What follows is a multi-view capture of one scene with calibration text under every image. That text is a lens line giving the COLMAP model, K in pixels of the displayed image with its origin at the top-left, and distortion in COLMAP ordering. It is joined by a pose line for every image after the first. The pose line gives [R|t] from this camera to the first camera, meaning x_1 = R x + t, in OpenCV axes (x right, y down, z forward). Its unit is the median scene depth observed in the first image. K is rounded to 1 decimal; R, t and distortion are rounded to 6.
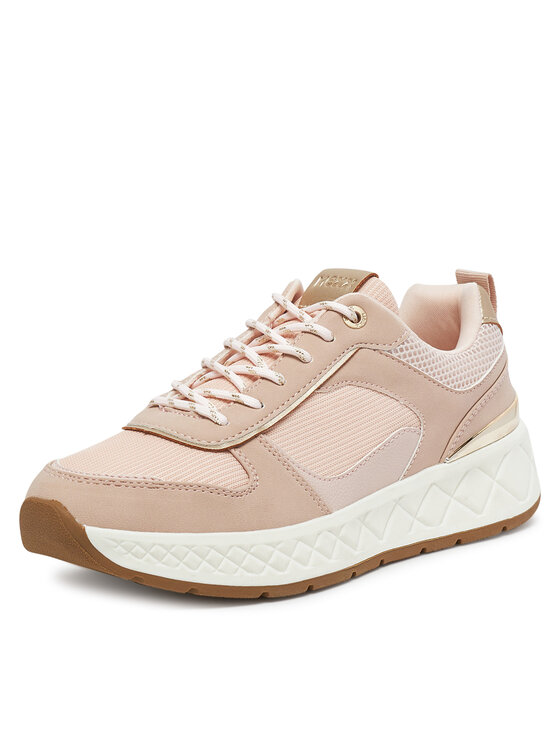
lens RADIAL K [[1318.2, 0, 280.0], [0, 1318.2, 373.0], [0, 0, 1]] dist [-0.006075, -0.006642]
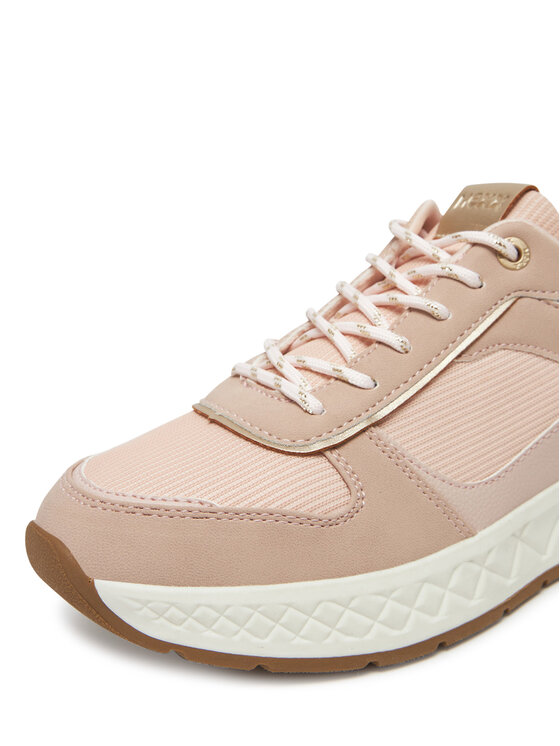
lens RADIAL K [[1334.1, 0, 279.8], [0, 1334.1, 438.4], [0, 0, 1]] dist [0.049163, -0.005421]
pose [[0.993240, 0.011381, -0.115517, 0.018171], [0.000287, 0.994938, 0.100495, -0.017585], [0.116076, -0.099848, 0.988209, 0.294634]]
